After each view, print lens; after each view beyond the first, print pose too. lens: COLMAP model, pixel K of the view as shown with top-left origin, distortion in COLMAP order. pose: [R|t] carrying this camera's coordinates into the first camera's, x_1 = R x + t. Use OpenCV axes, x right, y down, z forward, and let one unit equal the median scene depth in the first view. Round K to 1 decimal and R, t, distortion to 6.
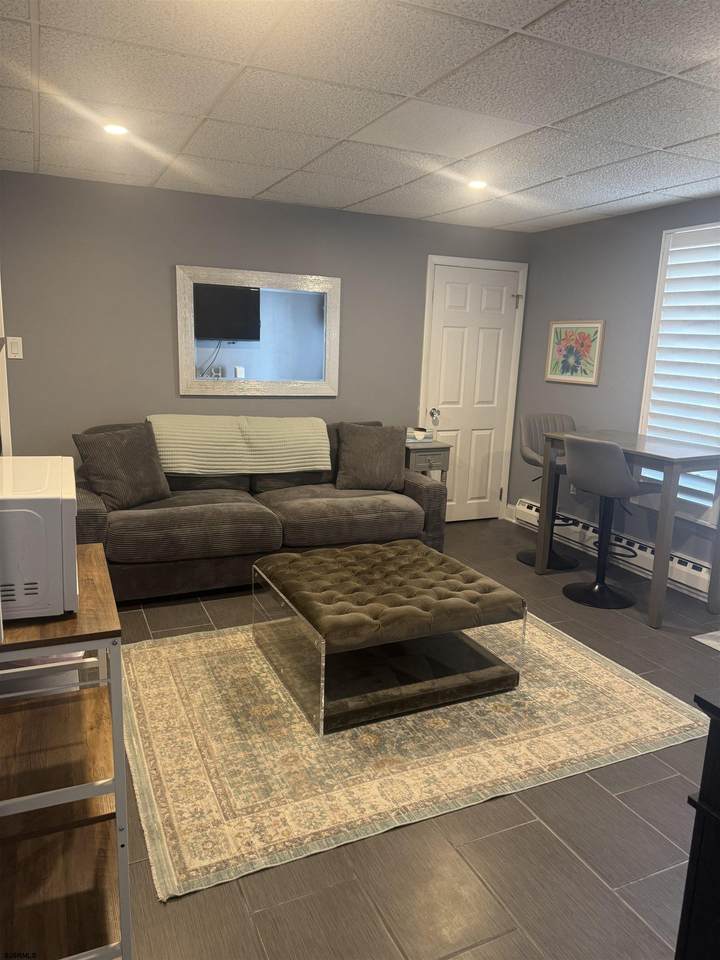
lens RADIAL K [[681.8, 0, 361.8], [0, 681.8, 484.6], [0, 0, 1]] dist [0.051711, -0.076498]
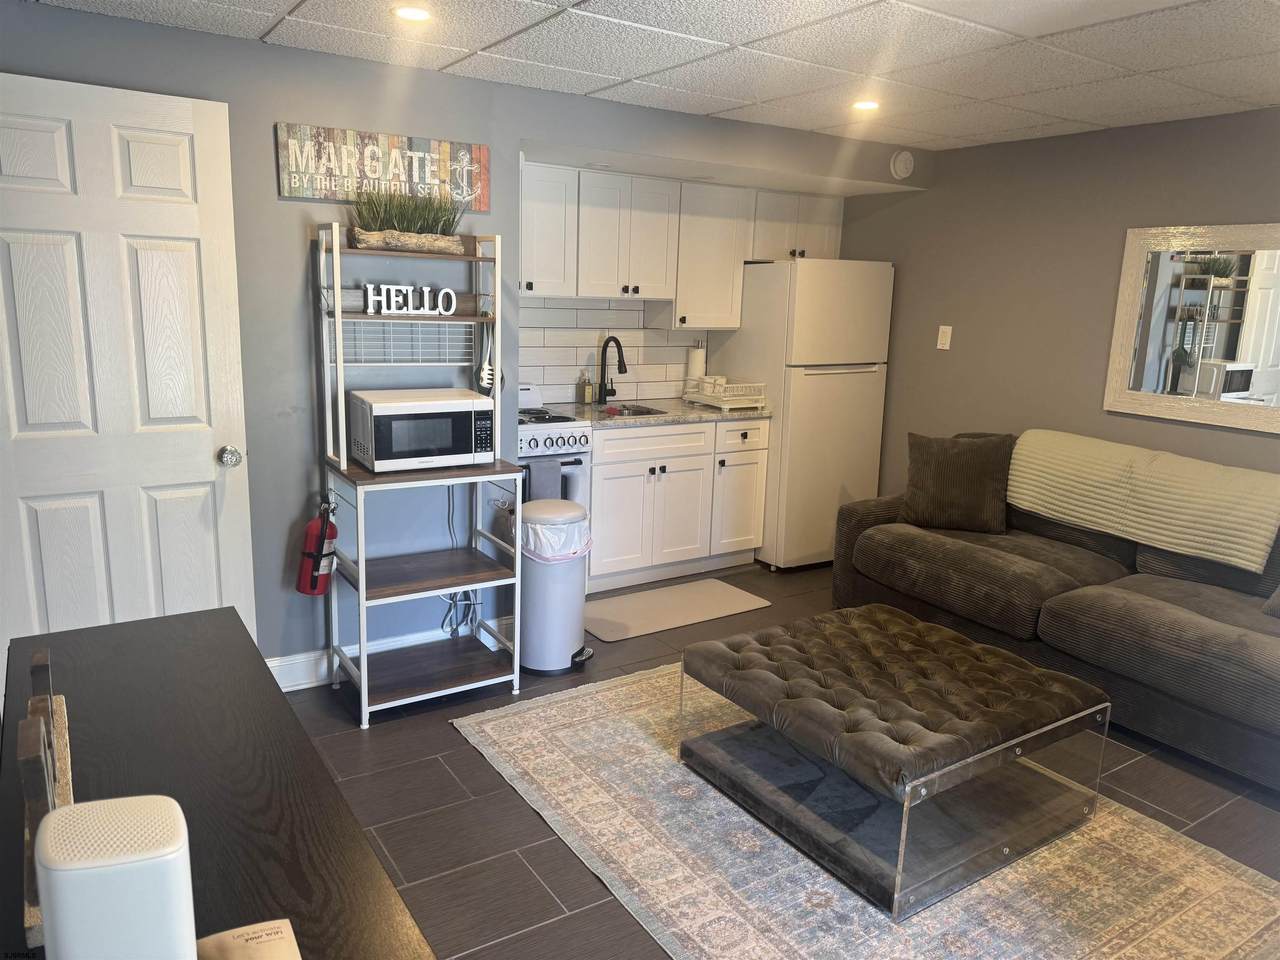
lens RADIAL K [[909.8, 0, 640.0], [0, 909.8, 480.0], [0, 0, 1]] dist [0.030523, -0.024197]
pose [[0.140773, 0.175422, -0.974377, 0.904646], [-0.233233, 0.962354, 0.139561, -0.123925], [0.962177, 0.207610, 0.176388, 0.585615]]
